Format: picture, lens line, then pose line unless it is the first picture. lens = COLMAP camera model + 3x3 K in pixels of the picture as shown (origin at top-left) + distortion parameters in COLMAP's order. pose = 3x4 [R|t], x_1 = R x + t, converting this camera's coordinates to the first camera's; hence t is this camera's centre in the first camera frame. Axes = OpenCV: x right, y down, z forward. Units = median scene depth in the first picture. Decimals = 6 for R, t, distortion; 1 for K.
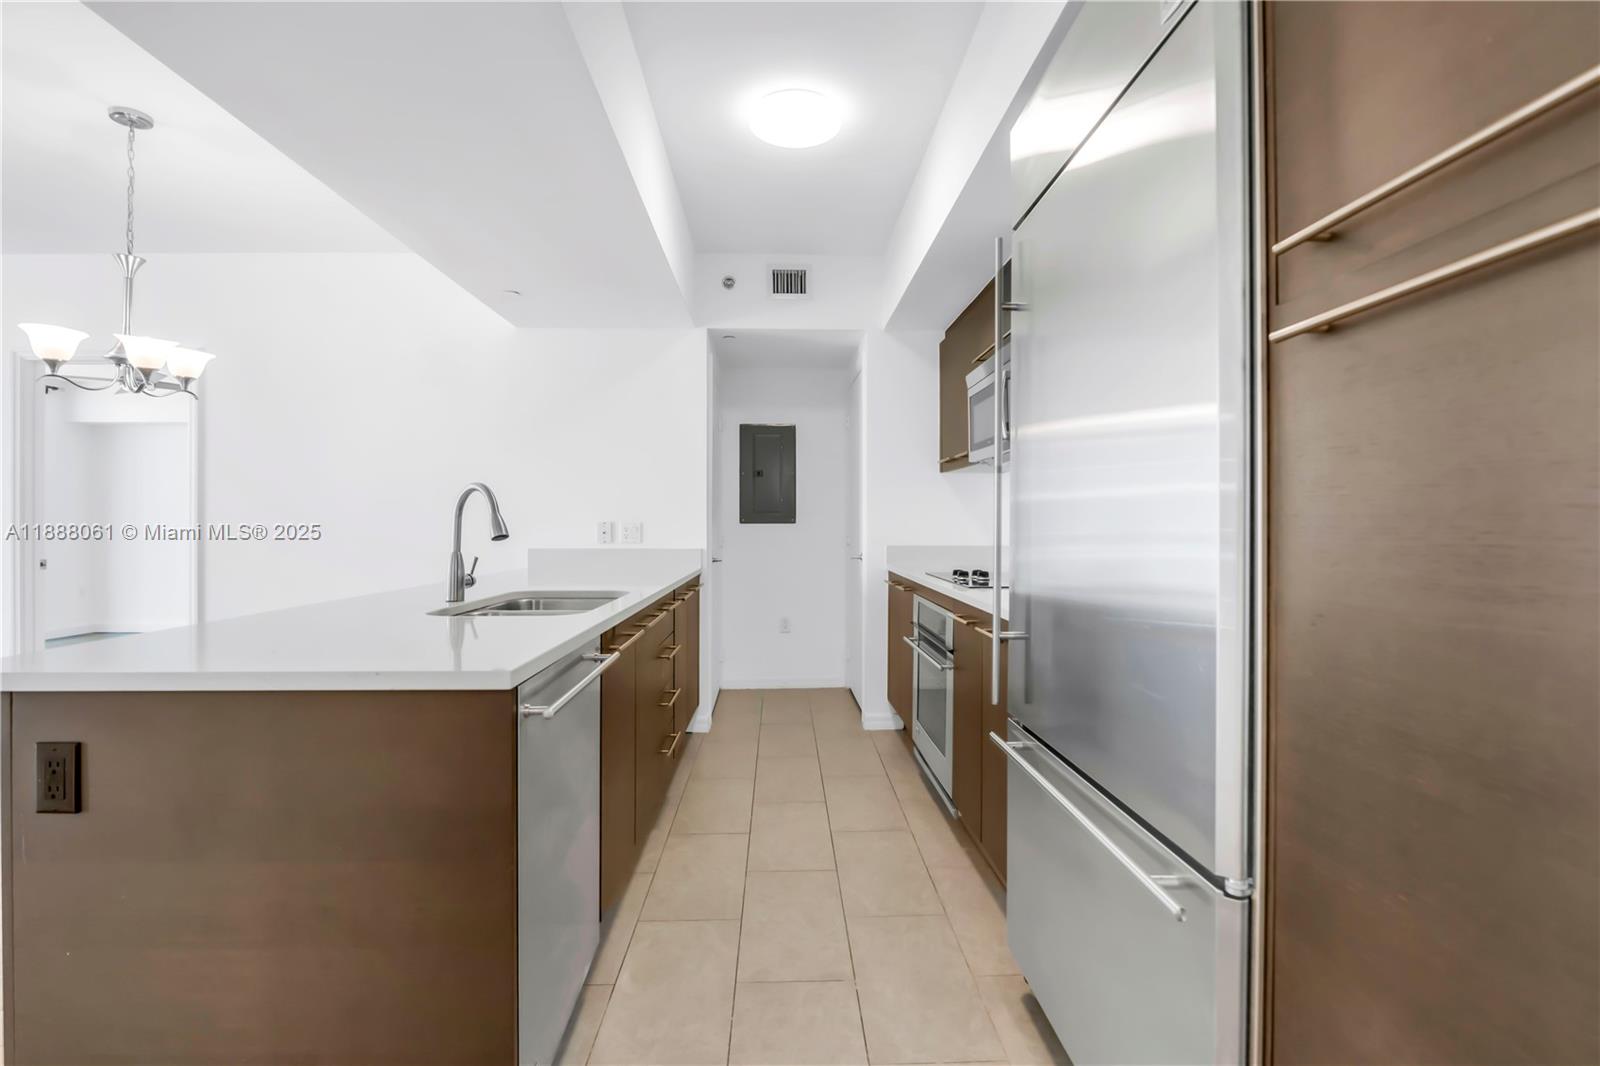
lens RADIAL K [[749.6, 0, 804.5], [0, 749.6, 526.5], [0, 0, 1]] dist [-0.020128, 0.000976]
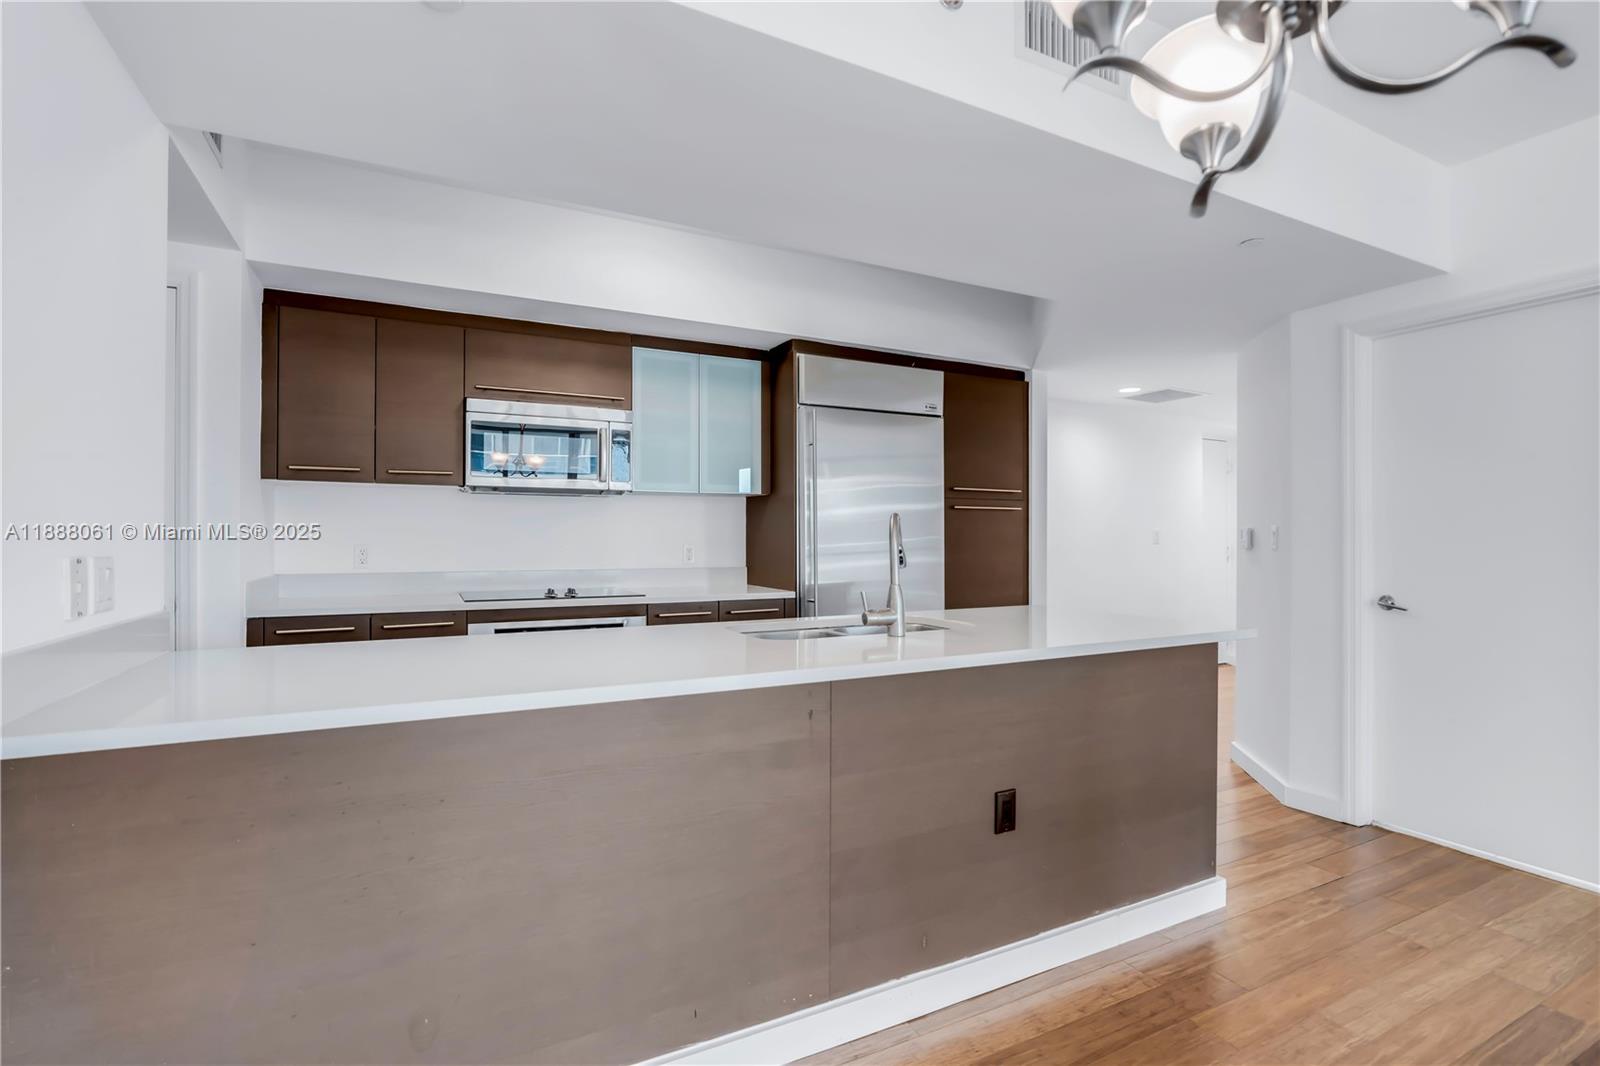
lens RADIAL K [[749.6, 0, 804.5], [0, 749.6, 526.5], [0, 0, 1]] dist [-0.020128, 0.000976]
pose [[-0.436959, 0.011766, 0.899404, -0.708523], [0.002647, 0.999927, -0.011796, -0.015259], [-0.899478, -0.002774, -0.436958, 0.850285]]
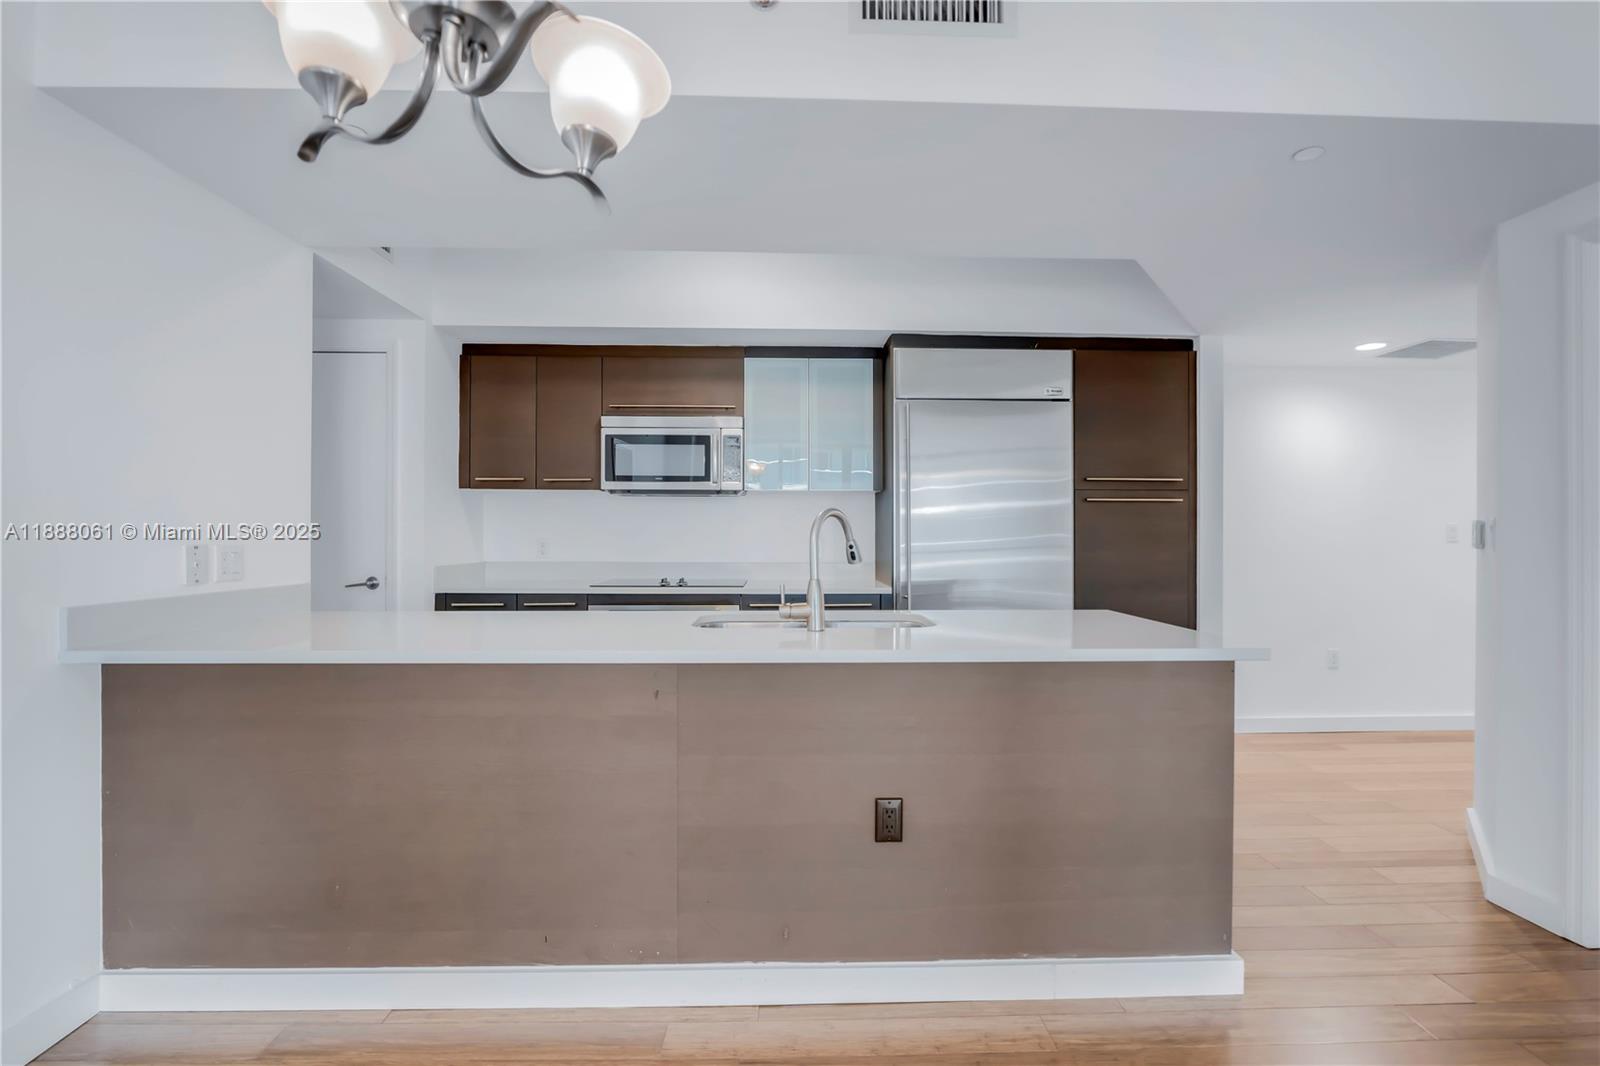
lens RADIAL K [[749.6, 0, 804.5], [0, 749.6, 526.5], [0, 0, 1]] dist [-0.020128, 0.000976]
pose [[-0.009074, 0.008612, 0.999922, -0.791598], [0.001969, 0.999961, -0.008595, -0.013624], [-0.999957, 0.001891, -0.009091, 0.572005]]
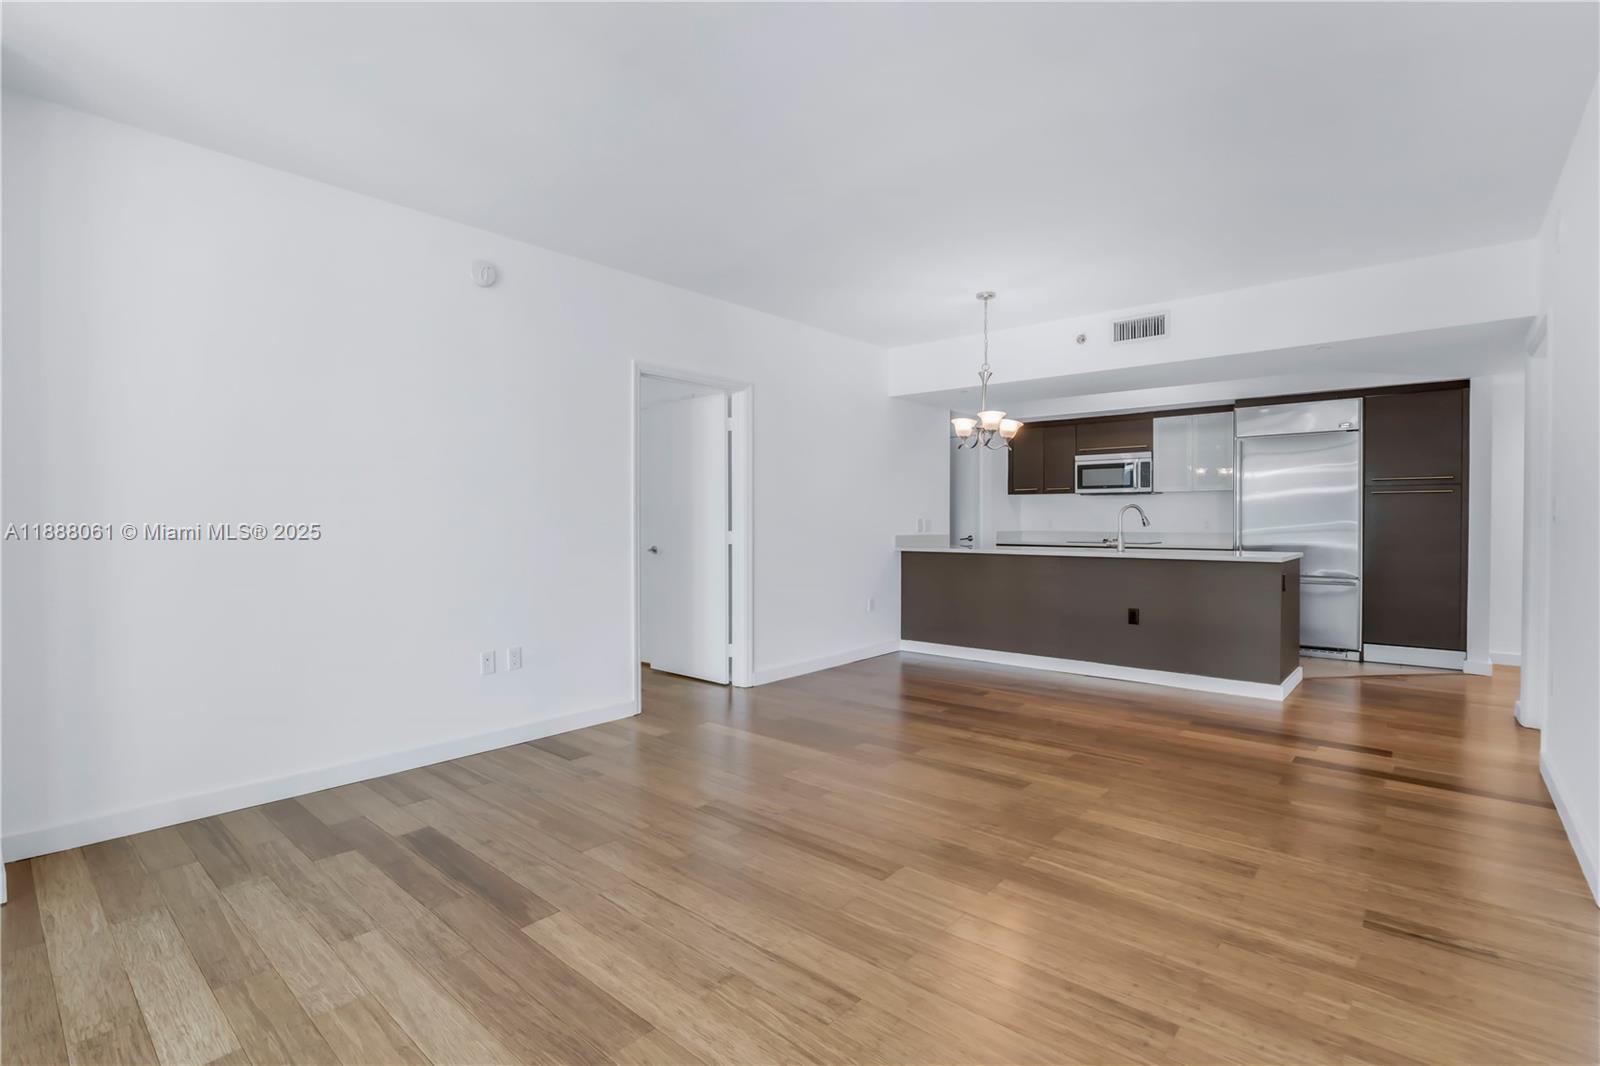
lens RADIAL K [[749.6, 0, 804.5], [0, 749.6, 526.5], [0, 0, 1]] dist [-0.020128, 0.000976]
pose [[0.674943, -0.006719, 0.737839, -1.677363], [0.003924, 0.999977, 0.005516, -0.000009], [-0.737860, -0.000827, 0.674954, 0.056140]]
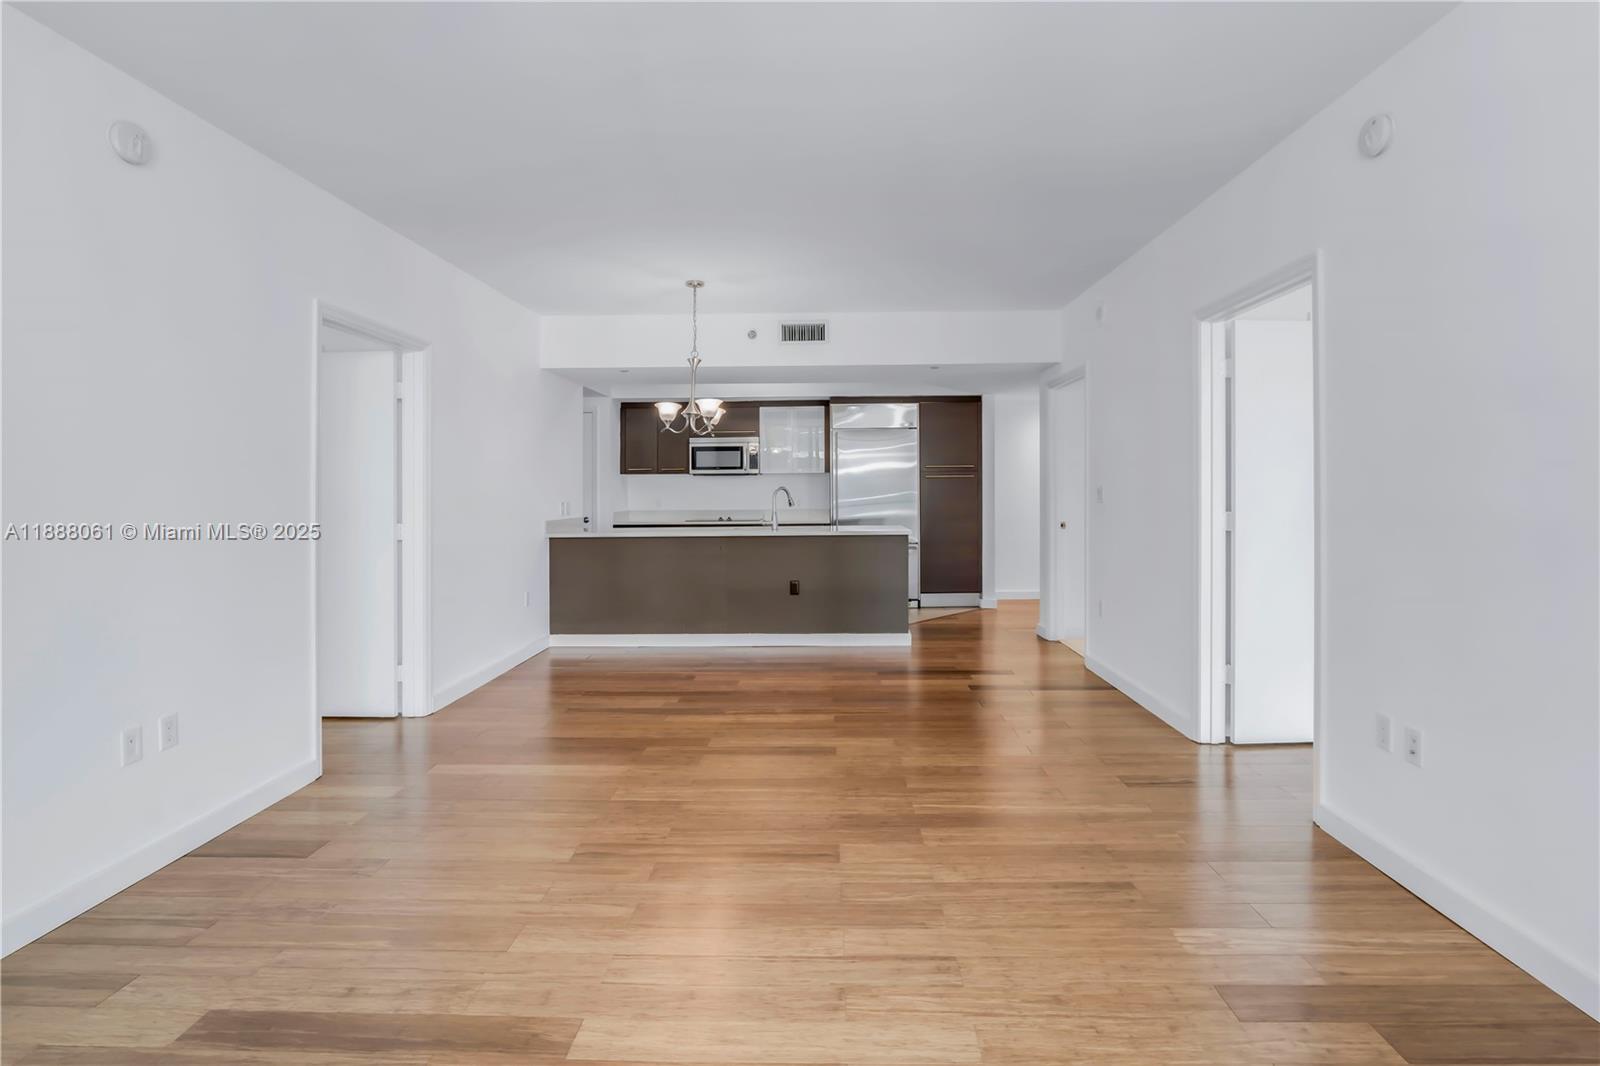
lens RADIAL K [[778.3, 0, 814.2], [0, 778.3, 482.1], [0, 0, 1]] dist [-0.019659, 0.001313]
pose [[0.048577, 0.009194, 0.998777, -1.847262], [0.013365, 0.999862, -0.009854, -0.024413], [-0.998730, 0.013827, 0.048448, 0.400615]]
